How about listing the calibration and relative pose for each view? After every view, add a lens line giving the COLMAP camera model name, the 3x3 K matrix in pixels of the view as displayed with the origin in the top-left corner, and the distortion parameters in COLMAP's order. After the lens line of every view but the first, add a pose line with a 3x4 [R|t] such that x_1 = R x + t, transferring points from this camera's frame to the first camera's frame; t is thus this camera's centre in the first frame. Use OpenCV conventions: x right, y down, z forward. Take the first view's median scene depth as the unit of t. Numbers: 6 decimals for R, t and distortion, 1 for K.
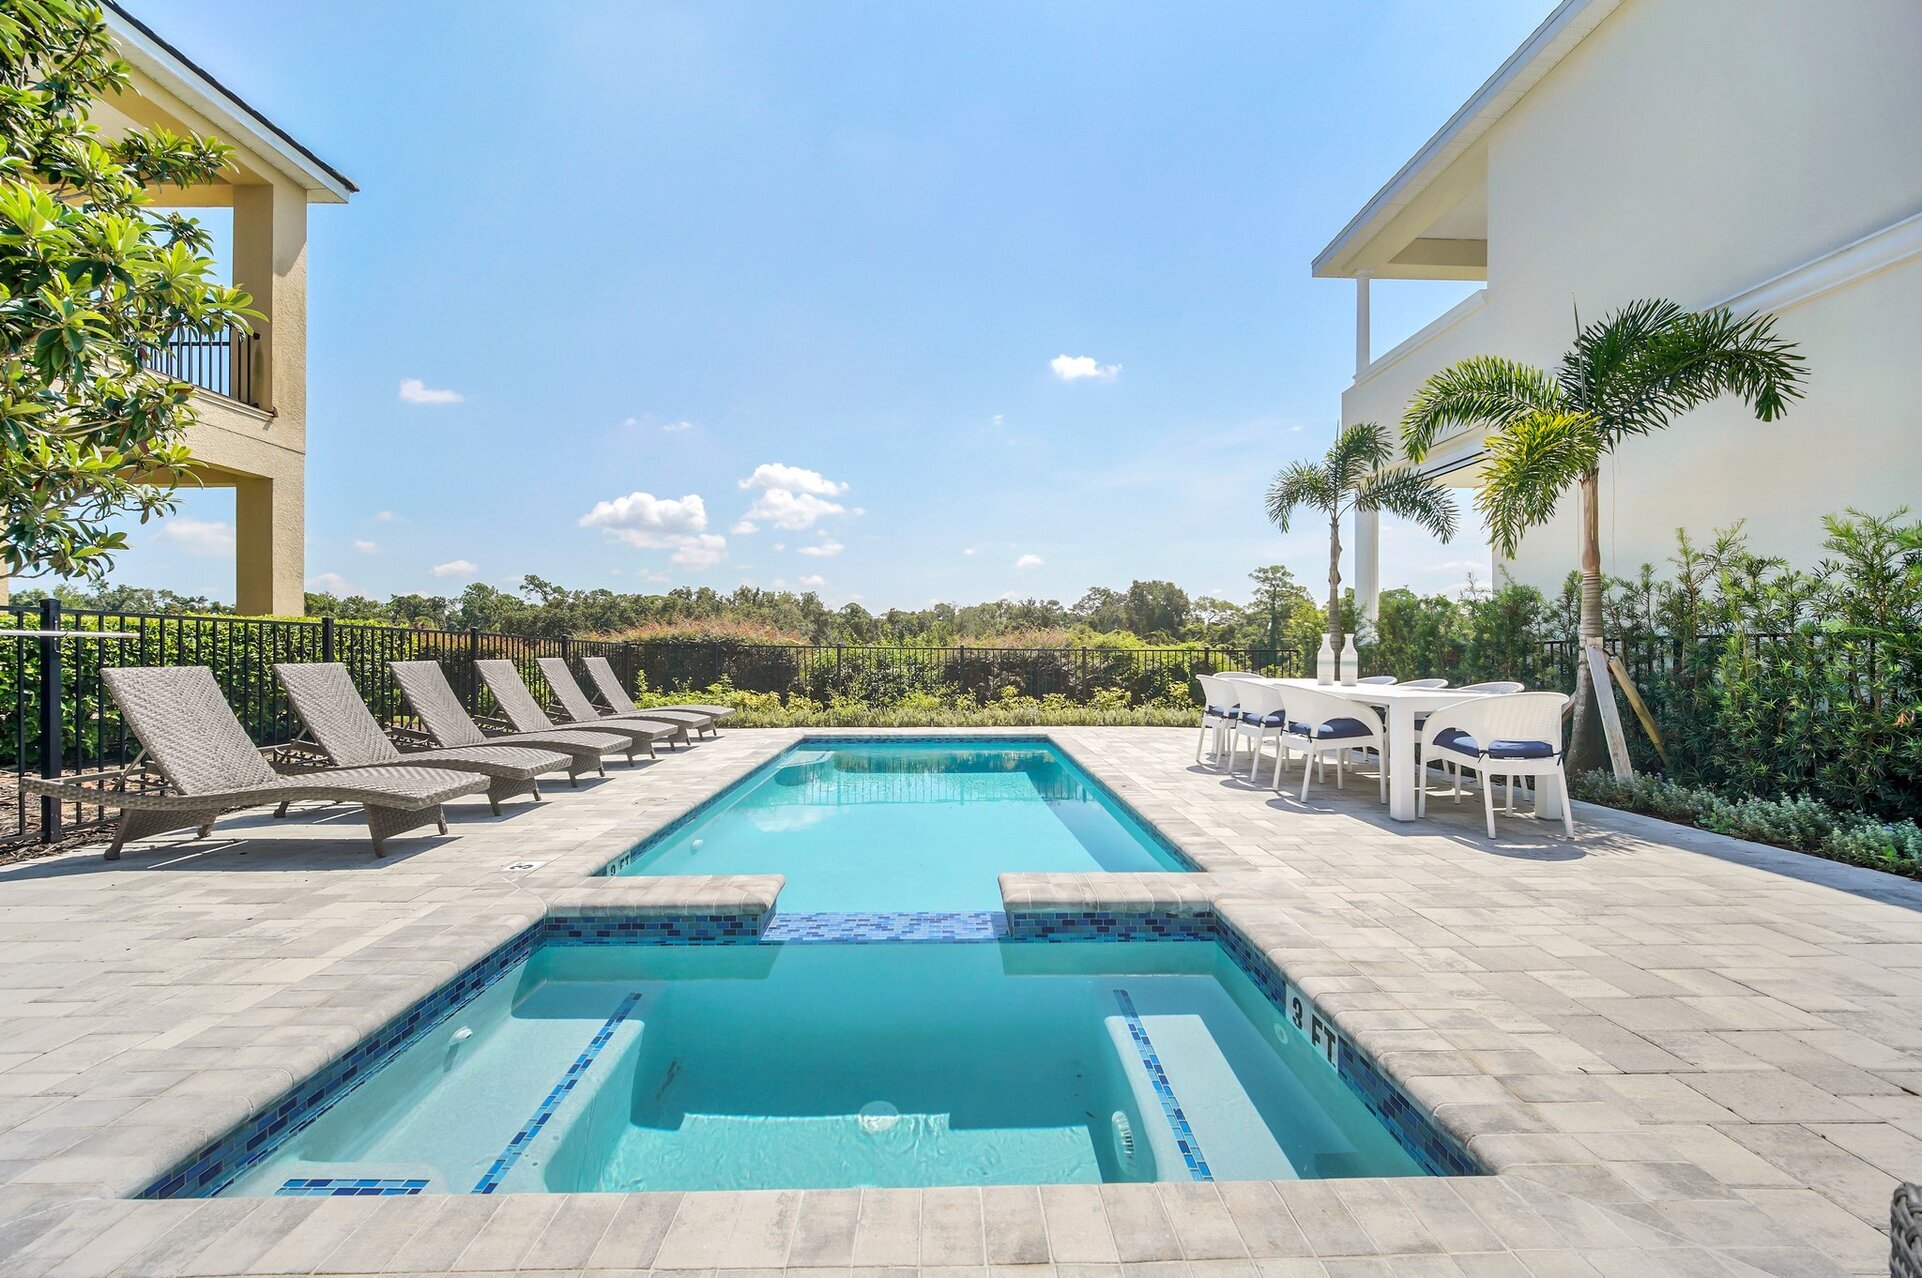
lens RADIAL K [[760.2, 0, 961.0], [0, 760.2, 639.0], [0, 0, 1]] dist [-0.001480, -0.000029]
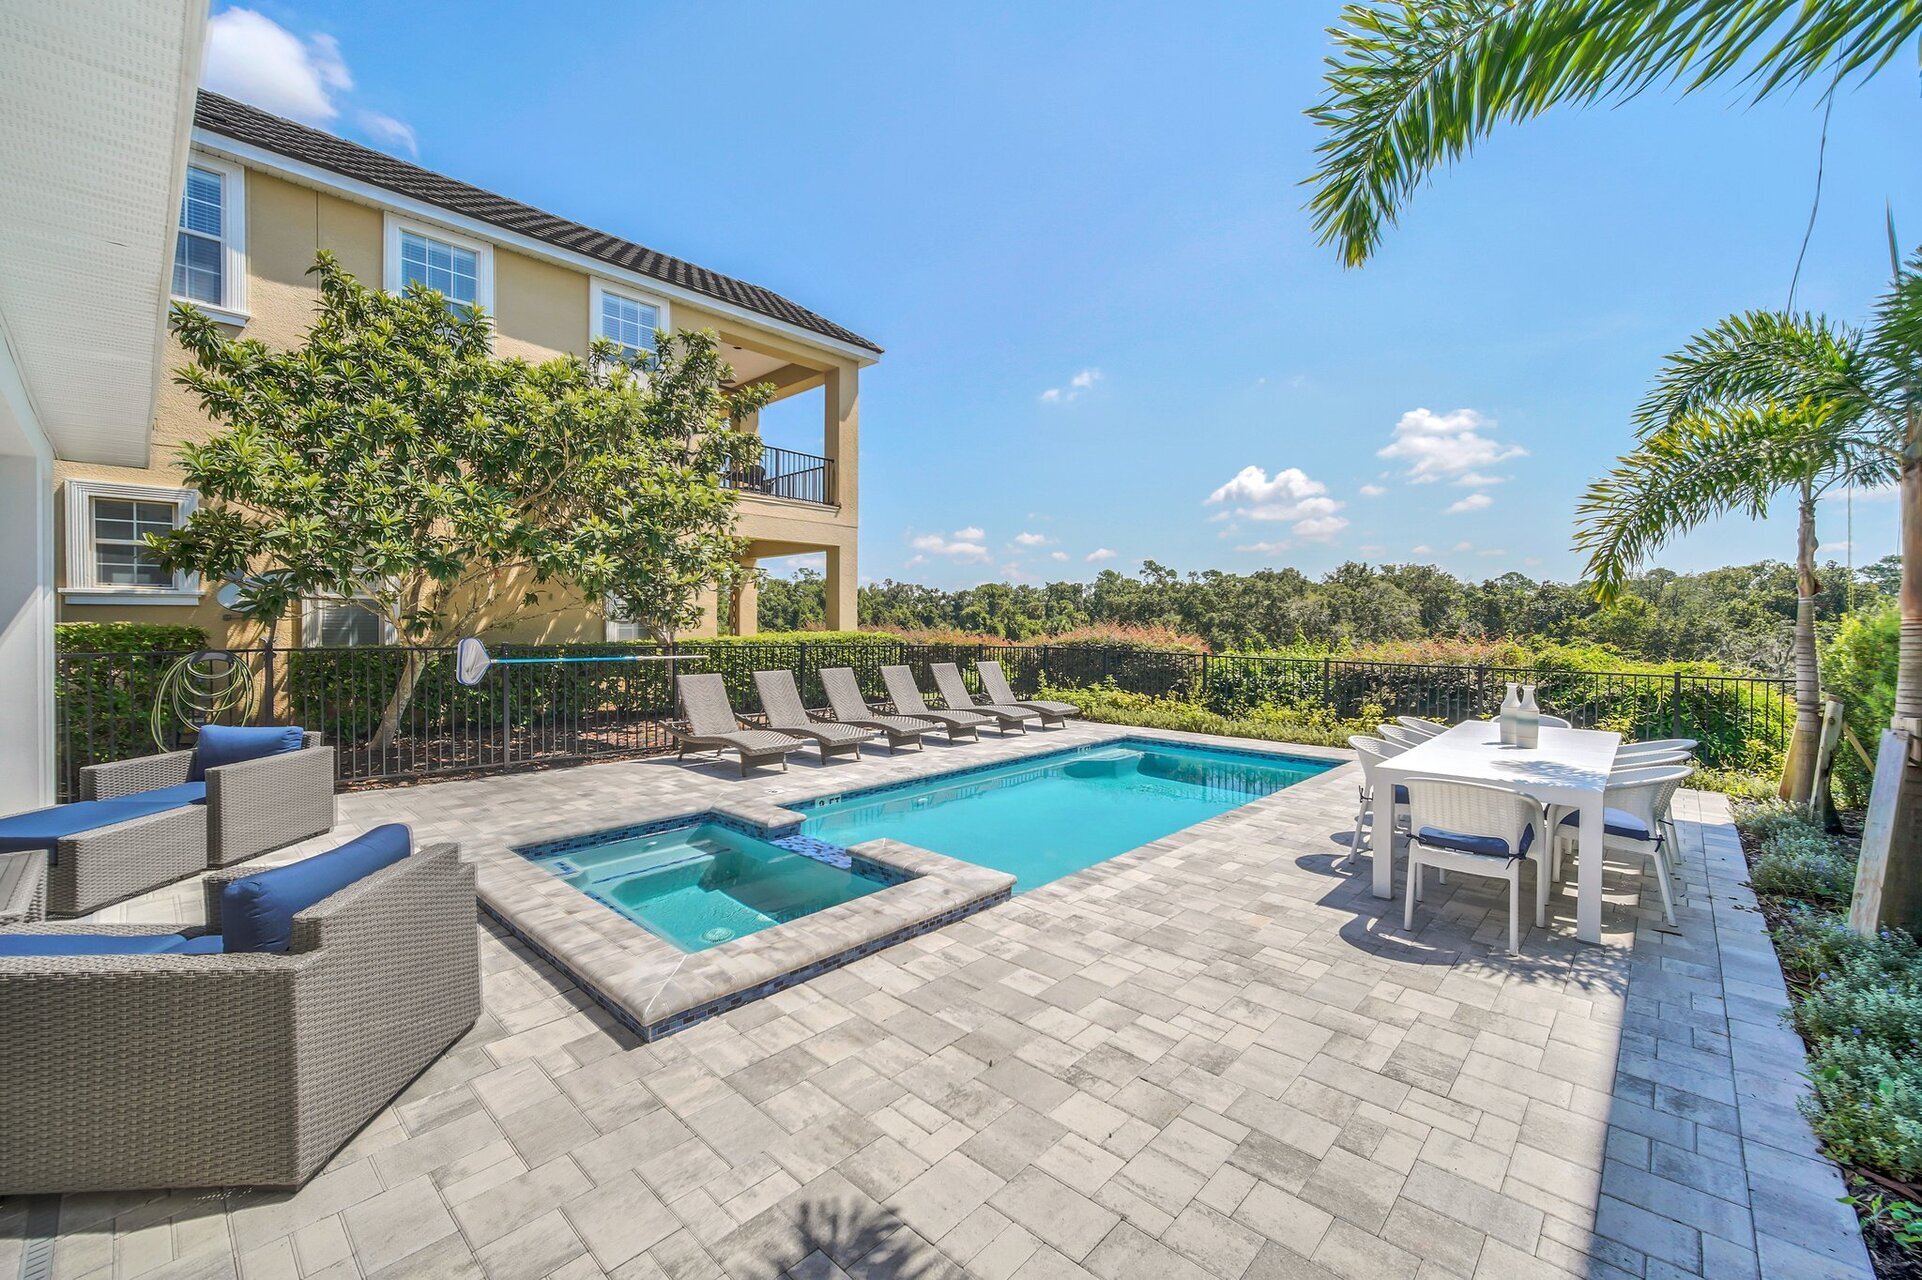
lens RADIAL K [[772.3, 0, 960.0], [0, 772.3, 629.6], [0, 0, 1]] dist [0.015068, -0.000031]
pose [[0.716622, 0.010985, -0.697375, 0.501777], [0.001551, 0.999848, 0.017344, -0.064171], [0.697460, -0.013511, 0.716496, -0.029597]]
